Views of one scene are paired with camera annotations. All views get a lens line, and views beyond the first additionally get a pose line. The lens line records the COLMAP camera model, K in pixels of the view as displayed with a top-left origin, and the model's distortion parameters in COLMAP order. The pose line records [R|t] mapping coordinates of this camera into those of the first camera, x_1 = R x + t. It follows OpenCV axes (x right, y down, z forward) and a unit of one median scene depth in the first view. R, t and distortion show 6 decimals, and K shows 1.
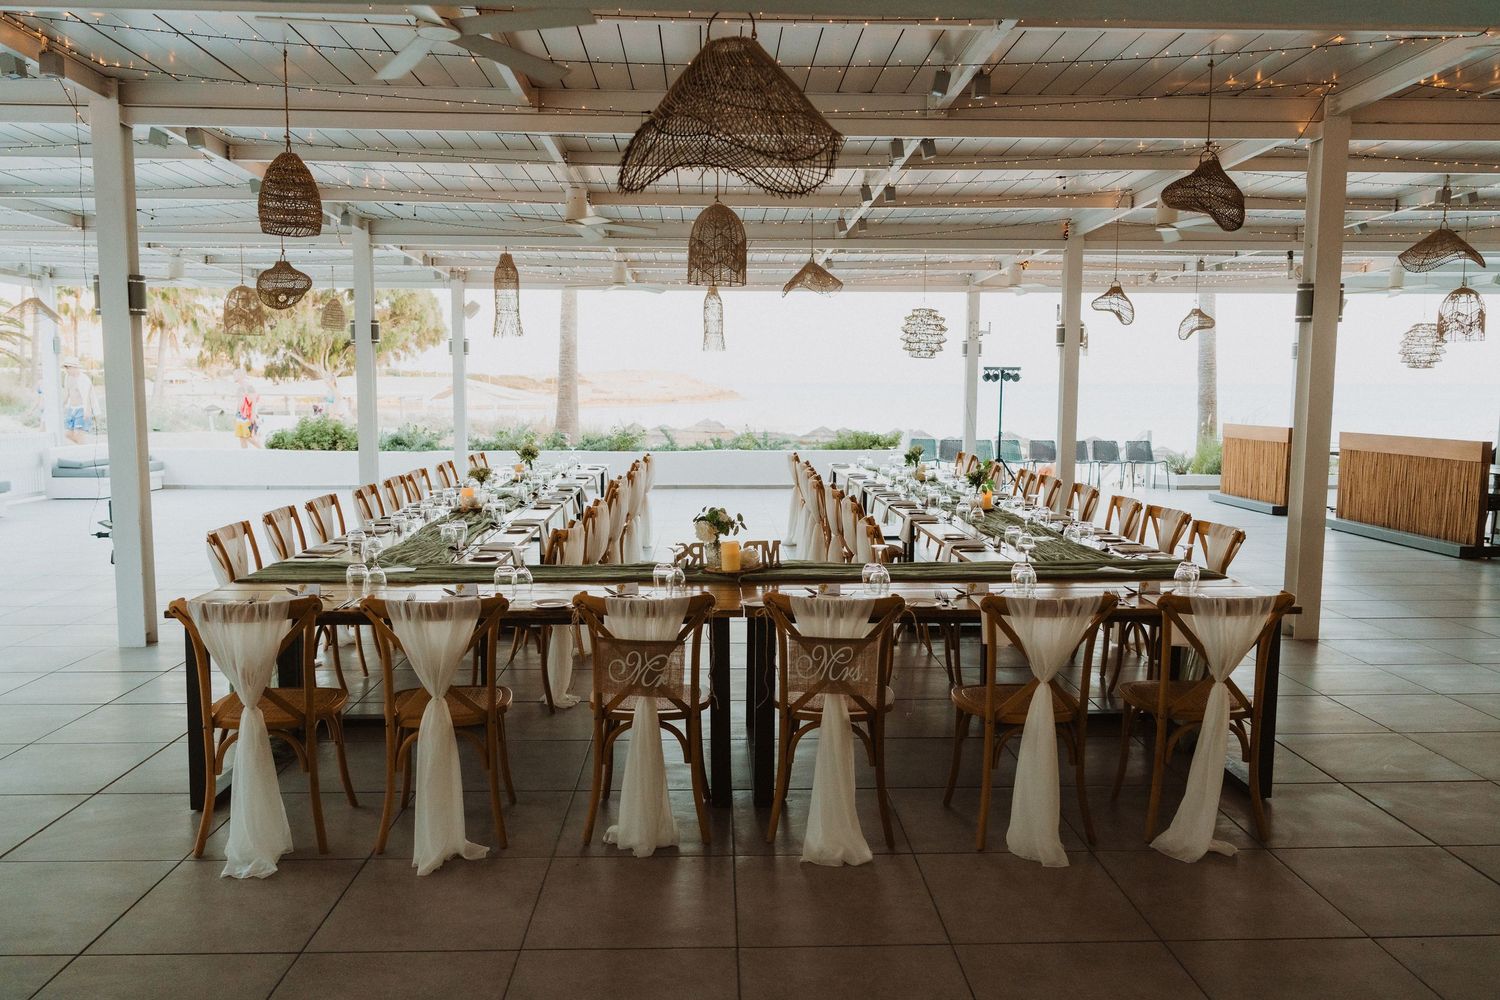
lens RADIAL K [[1114.4, 0, 753.7], [0, 1114.4, 498.1], [0, 0, 1]] dist [-0.008881, 0.001104]
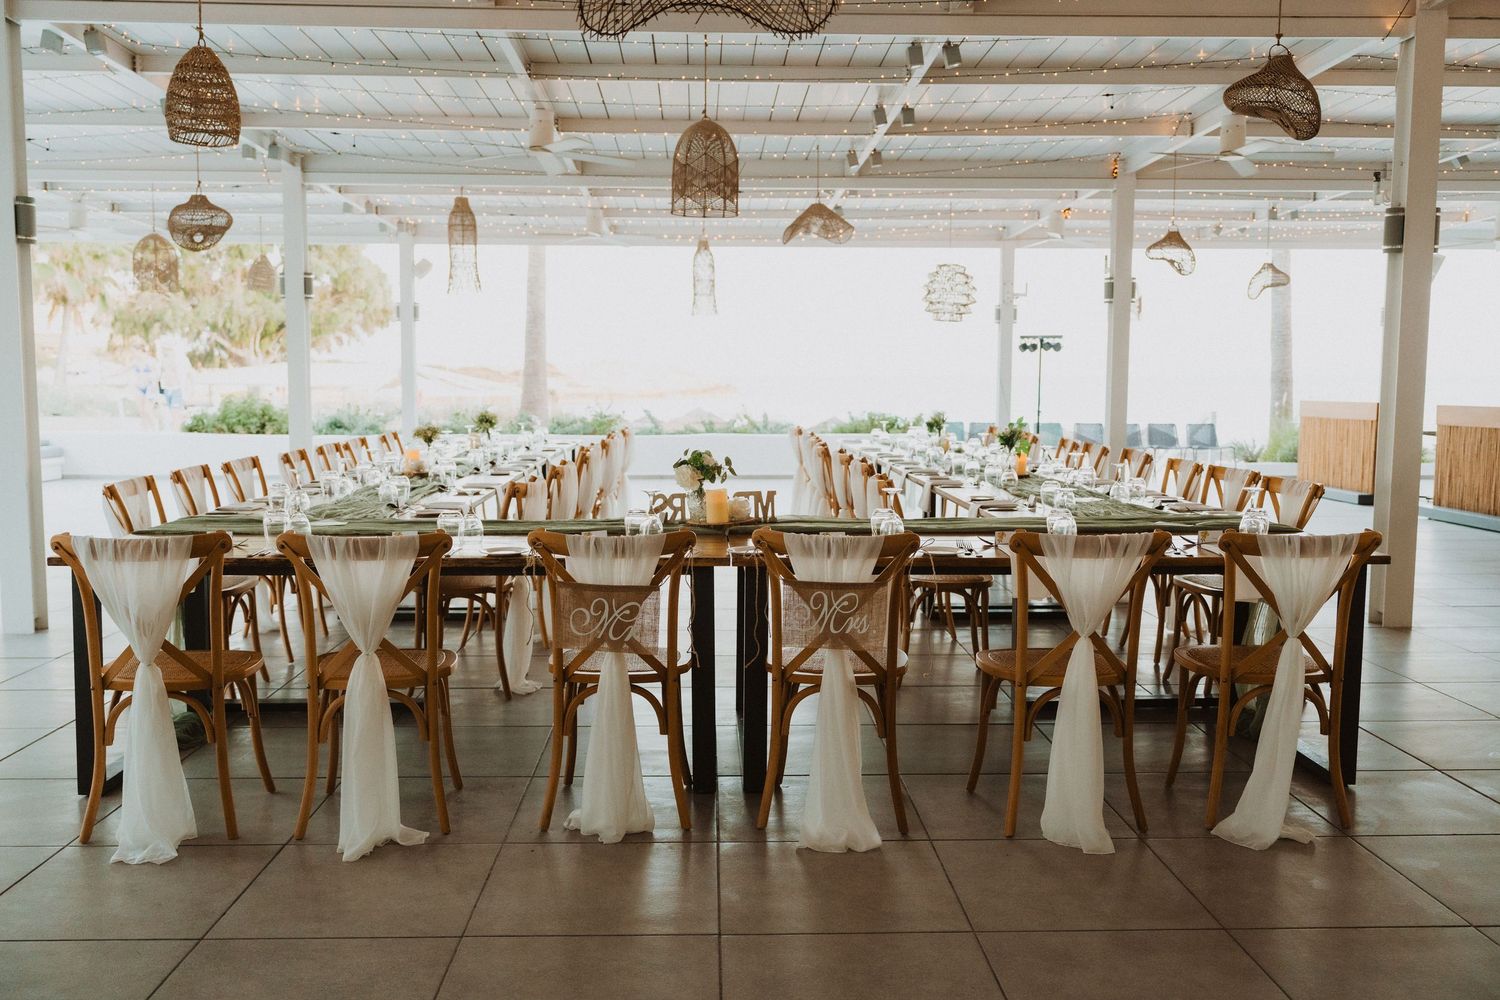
lens RADIAL K [[1295.9, 0, 750.0], [0, 1295.9, 500.0], [0, 0, 1]] dist [-0.002525, -0.000163]
pose [[0.999994, -0.000074, -0.003379, 0.006260], [0.000047, 0.999968, -0.008042, 0.043862], [0.003380, 0.008042, 0.999962, 0.008890]]
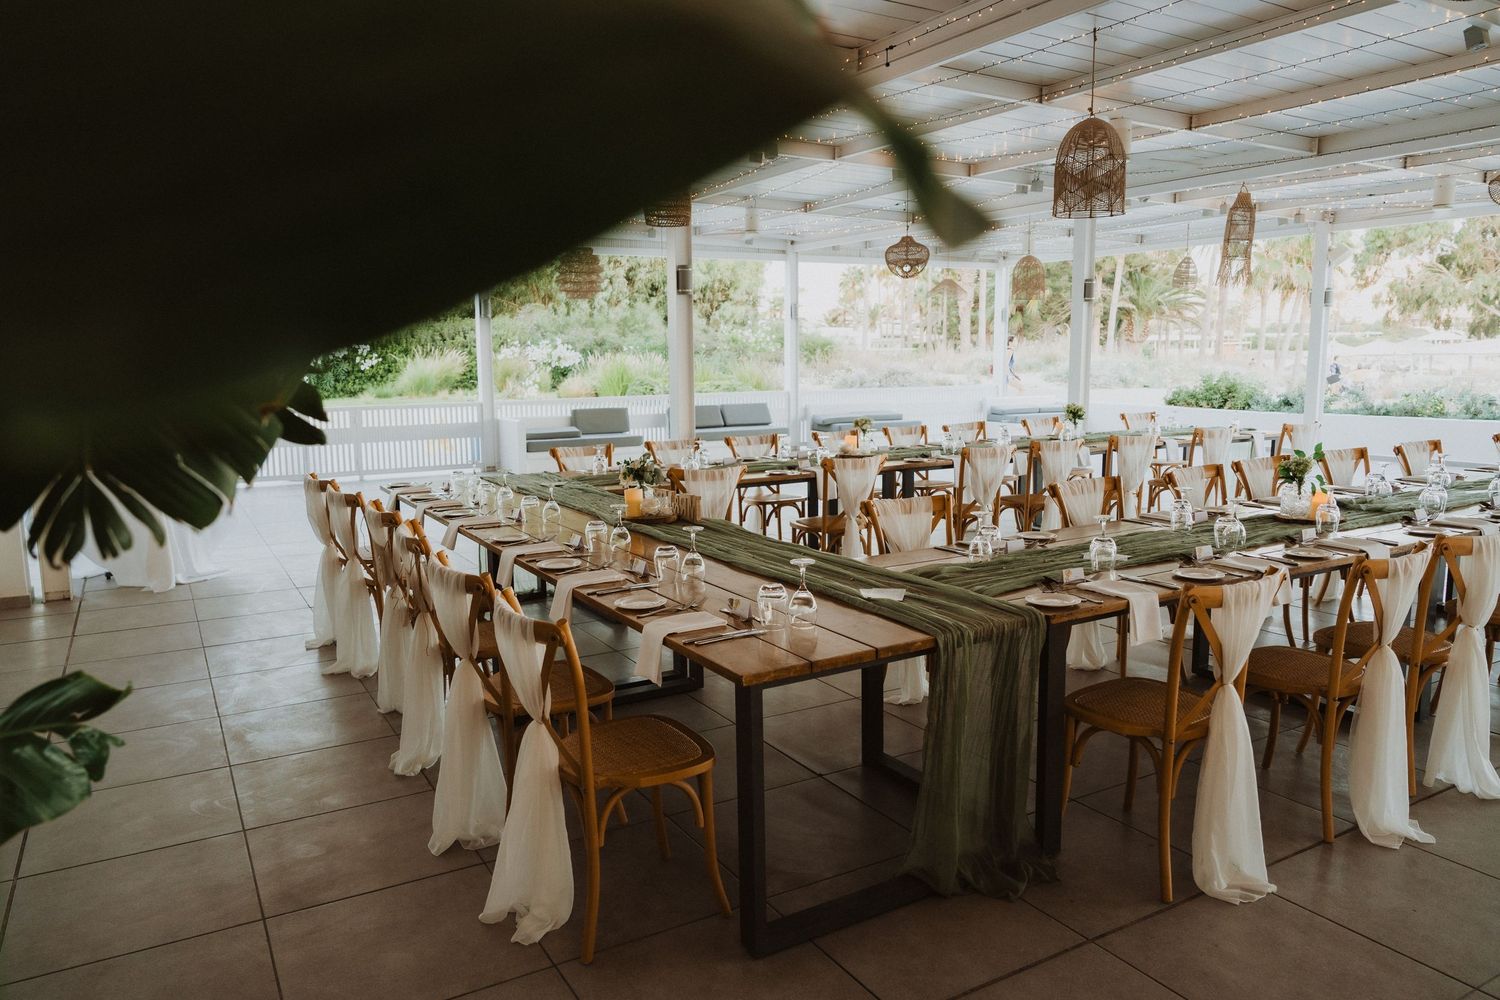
lens RADIAL K [[1035.4, 0, 733.0], [0, 1035.4, 500.9], [0, 0, 1]] dist [-0.005115, -0.000082]
pose [[0.462439, 0.114933, -0.879170, 0.688073], [-0.074226, 0.993101, 0.090784, -0.034629], [0.883538, 0.023275, 0.467780, 0.499544]]
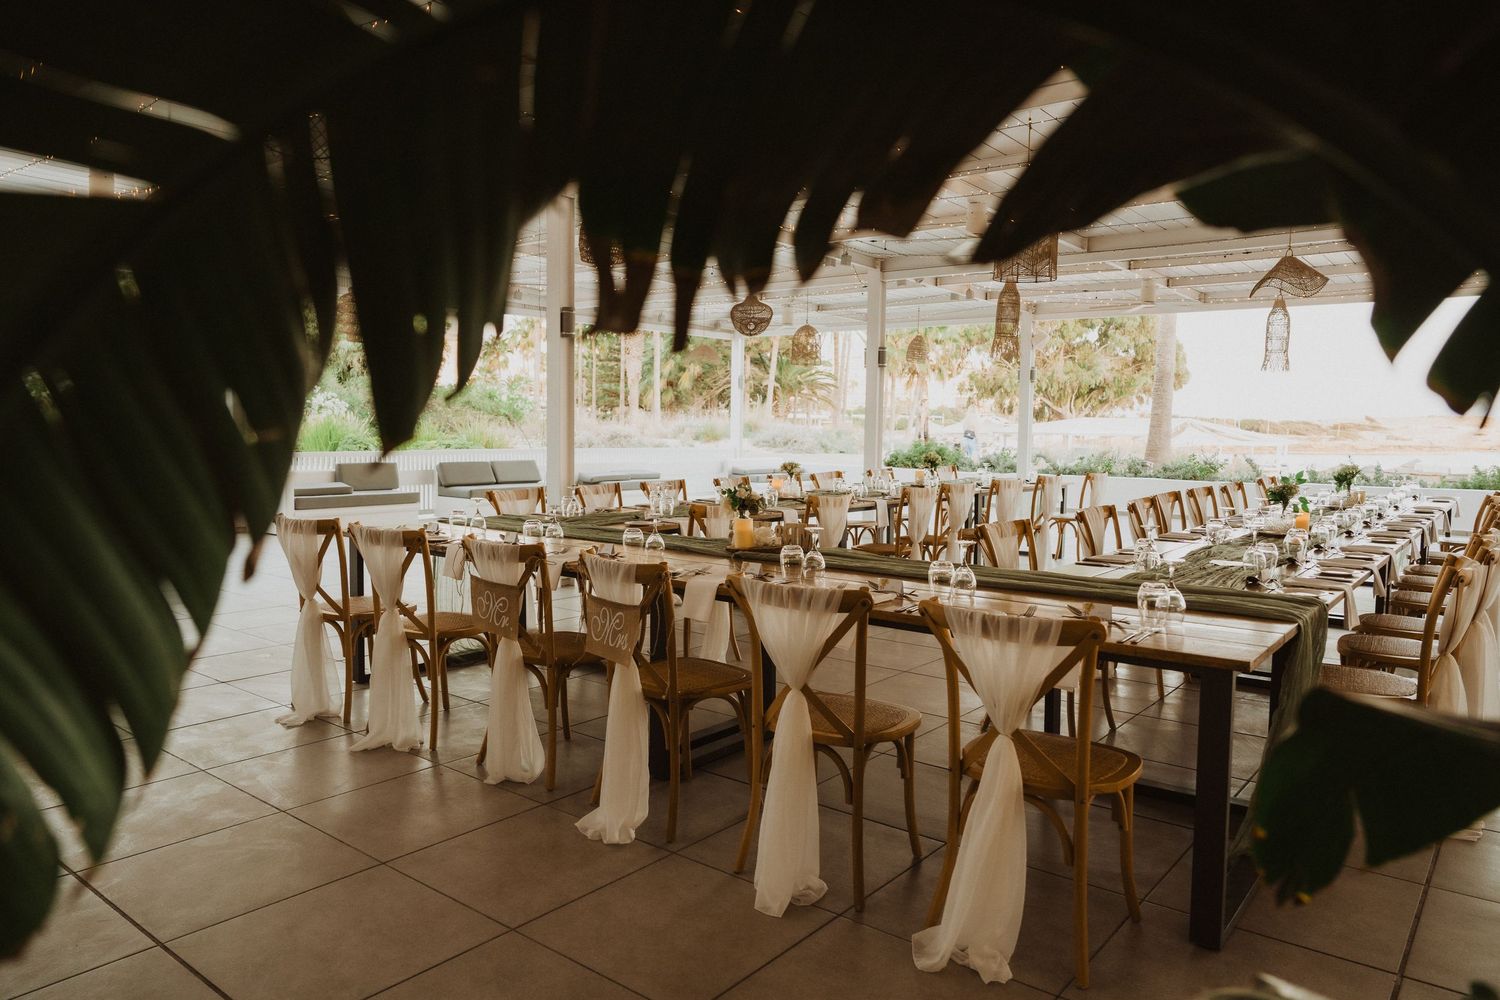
lens RADIAL K [[1007.8, 0, 754.3], [0, 1007.8, 509.1], [0, 0, 1]] dist [0.002802, -0.000188]
pose [[0.757031, 0.058492, -0.650756, 0.449712], [-0.073818, 0.997265, 0.003764, 0.020799], [0.649196, 0.045188, 0.759278, 0.257375]]
